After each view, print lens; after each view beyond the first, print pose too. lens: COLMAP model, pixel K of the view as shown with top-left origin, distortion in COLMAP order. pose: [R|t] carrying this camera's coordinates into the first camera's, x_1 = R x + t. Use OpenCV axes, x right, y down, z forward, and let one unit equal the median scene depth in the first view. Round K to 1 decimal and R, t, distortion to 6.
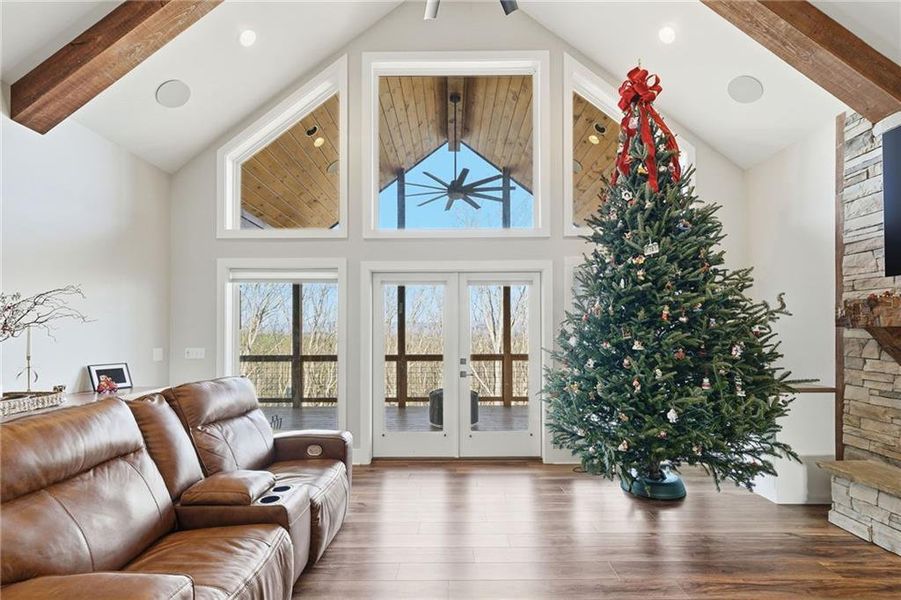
lens RADIAL K [[433.7, 0, 450.8], [0, 433.7, 335.5], [0, 0, 1]] dist [-0.000113, 0.000007]
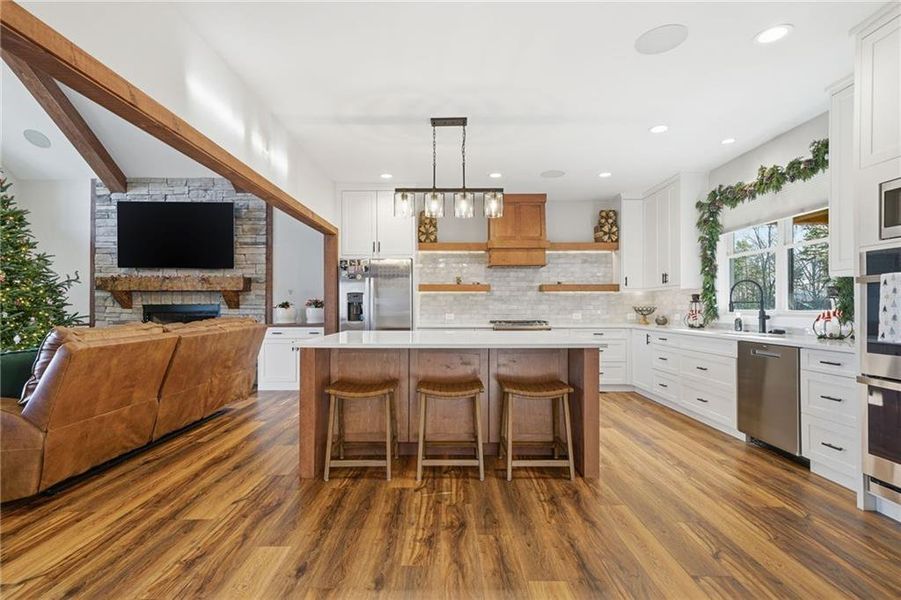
lens RADIAL K [[430.1, 0, 450.5], [0, 430.1, 300.0], [0, 0, 1]] dist [0.000280, 0.000201]
pose [[0.001259, 0.016170, 0.999868, -1.077129], [0.002365, 0.999866, -0.016173, 0.061286], [-0.999996, 0.002385, 0.001221, -0.625988]]
